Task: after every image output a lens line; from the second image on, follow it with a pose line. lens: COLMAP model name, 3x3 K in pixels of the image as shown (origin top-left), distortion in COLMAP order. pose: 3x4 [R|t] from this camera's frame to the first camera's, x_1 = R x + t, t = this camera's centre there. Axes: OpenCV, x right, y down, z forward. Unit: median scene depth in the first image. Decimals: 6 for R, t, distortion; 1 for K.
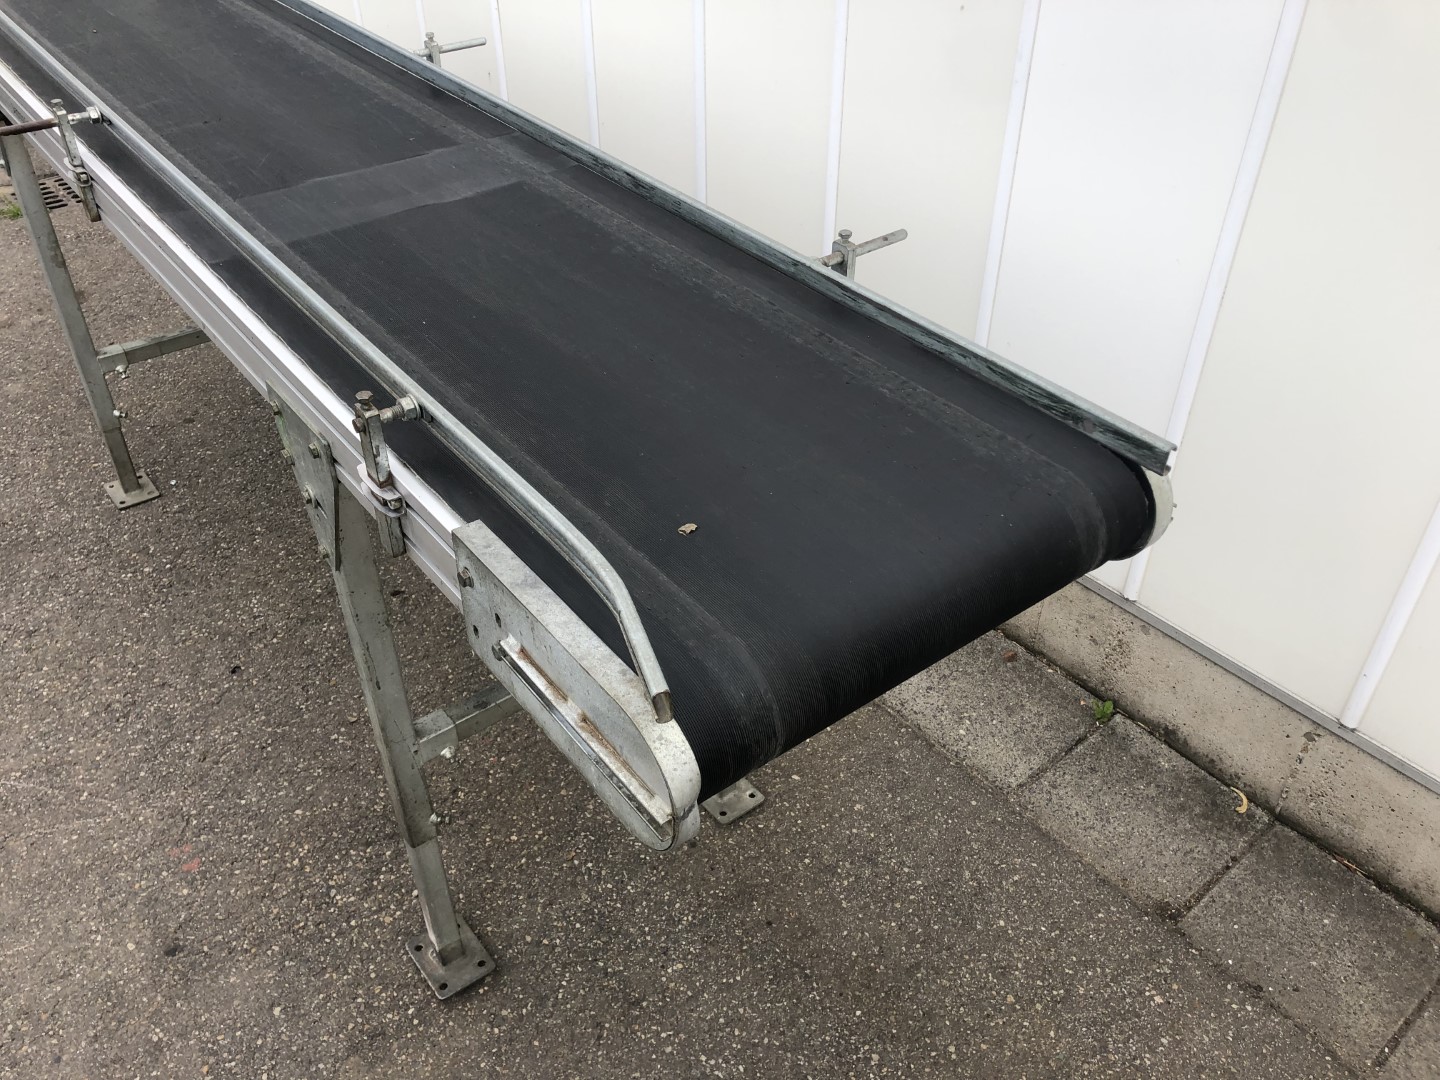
lens RADIAL K [[1166.6, 0, 720.0], [0, 1166.6, 540.0], [0, 0, 1]] dist [0.070606, -0.109071]
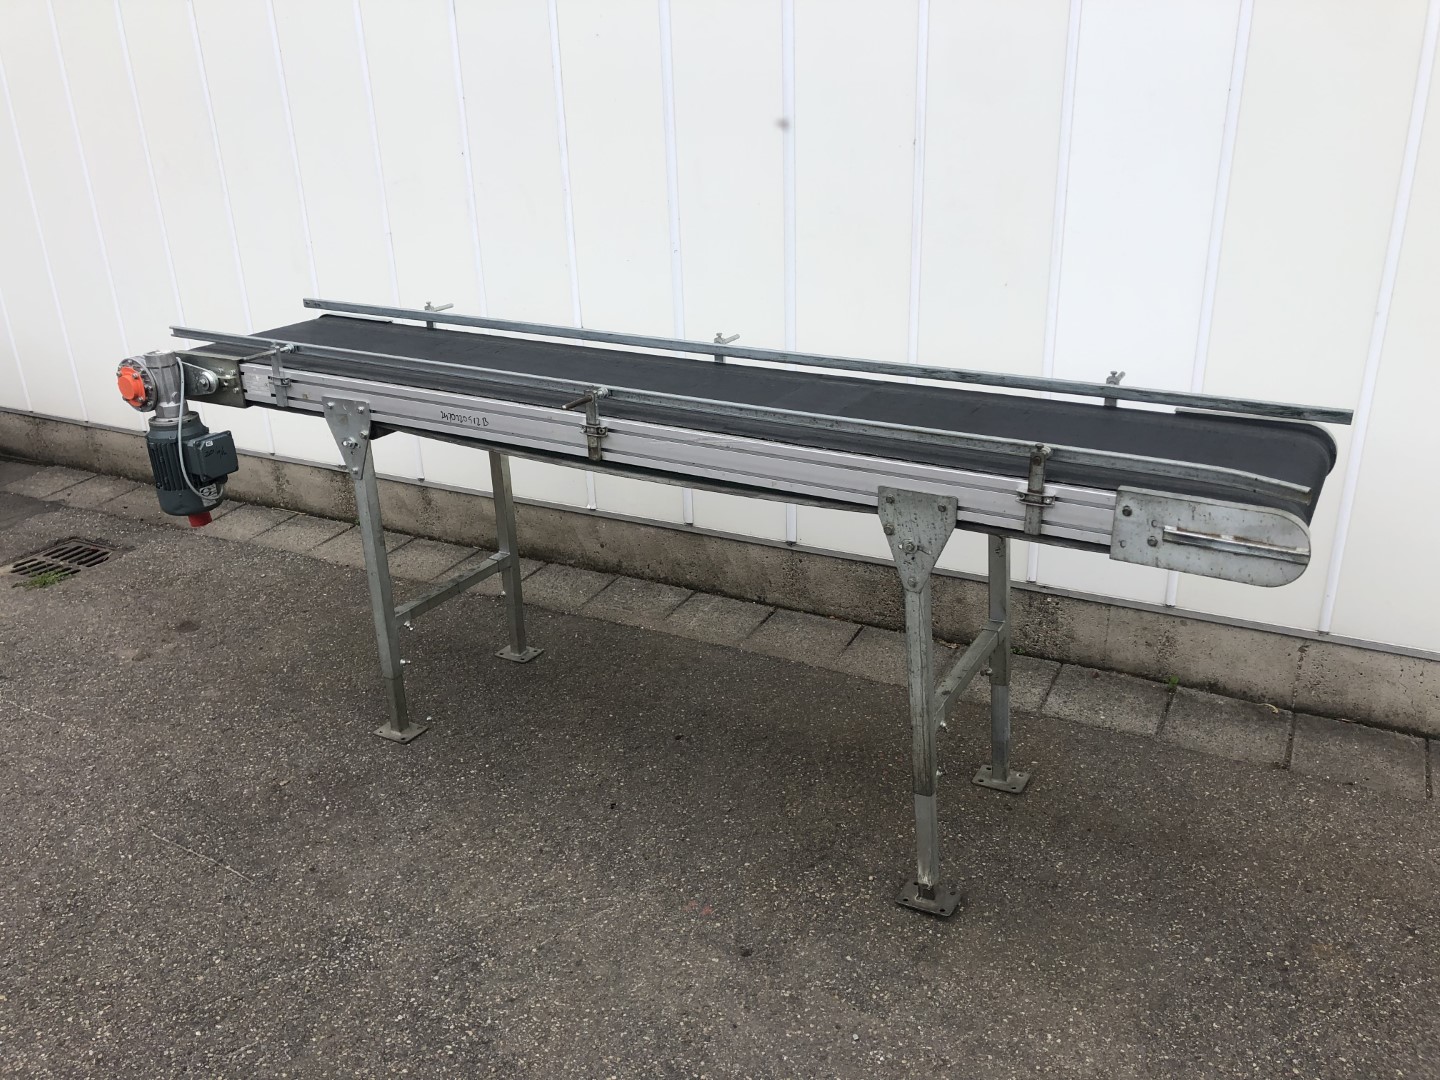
lens RADIAL K [[1176.5, 0, 720.0], [0, 1176.5, 540.0], [0, 0, 1]] dist [-0.002704, -0.001536]
pose [[0.925284, -0.170538, 0.338772, -0.779167], [0.255044, 0.940872, -0.222962, 0.172798], [-0.280718, 0.292705, 0.914068, -0.337999]]
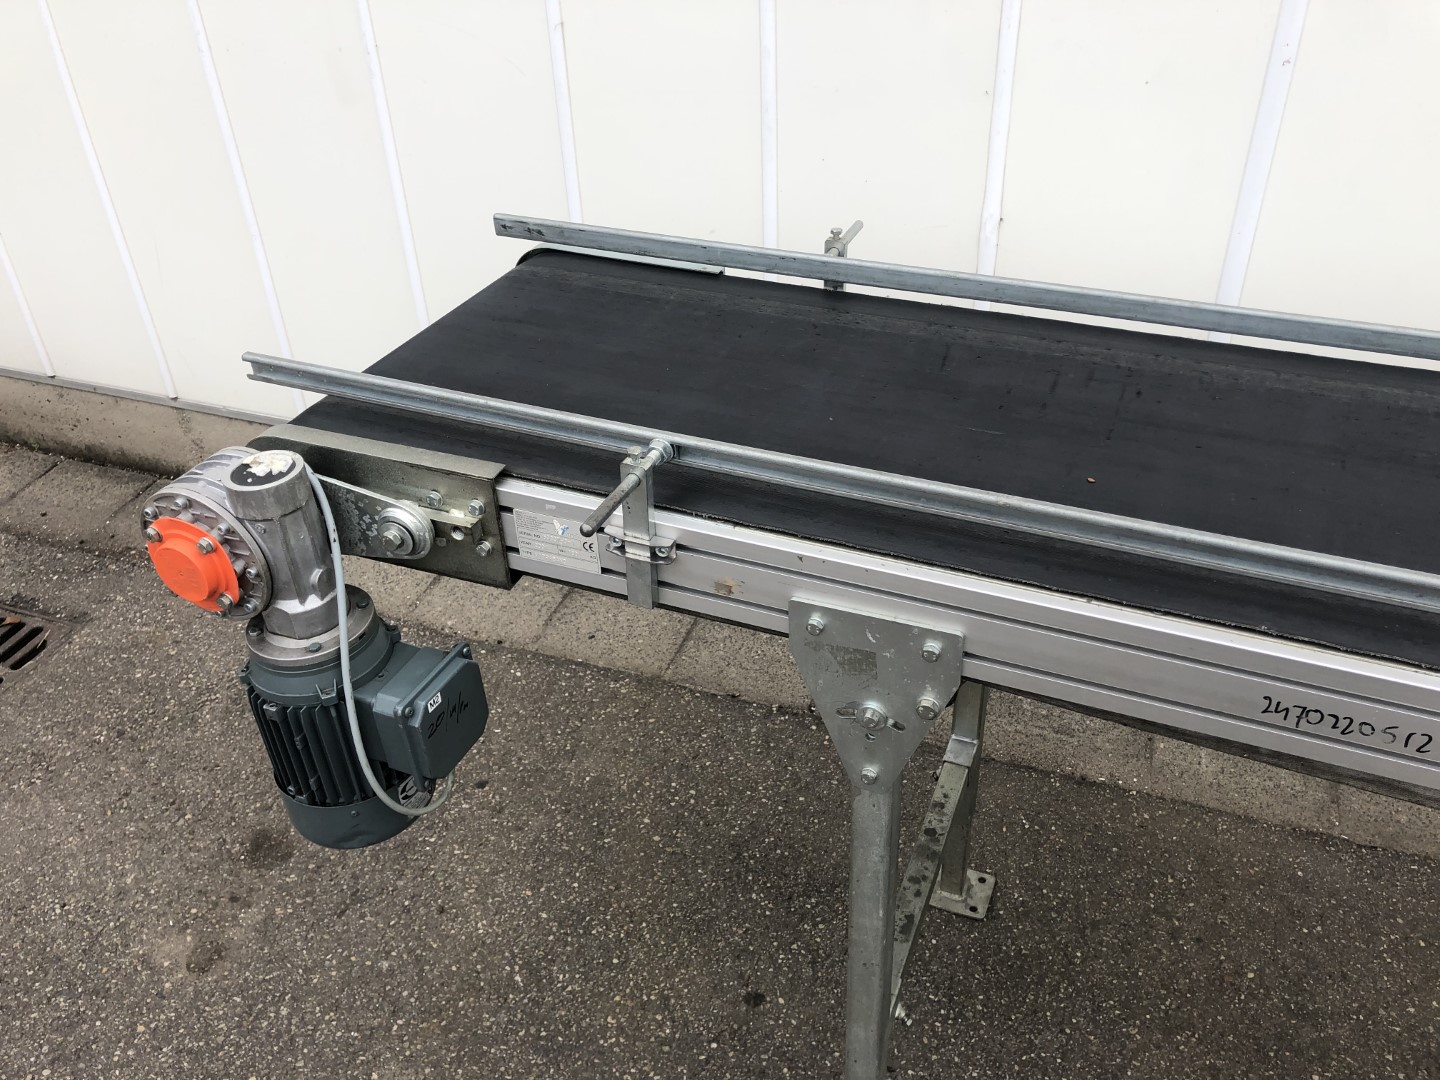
lens RADIAL K [[1166.6, 0, 720.0], [0, 1166.6, 540.0], [0, 0, 1]] dist [0.070606, -0.109071]
pose [[0.872629, -0.303608, 0.382546, -0.923572], [0.325237, 0.945594, 0.008569, -0.470634], [-0.364334, 0.116940, 0.923897, 0.593303]]
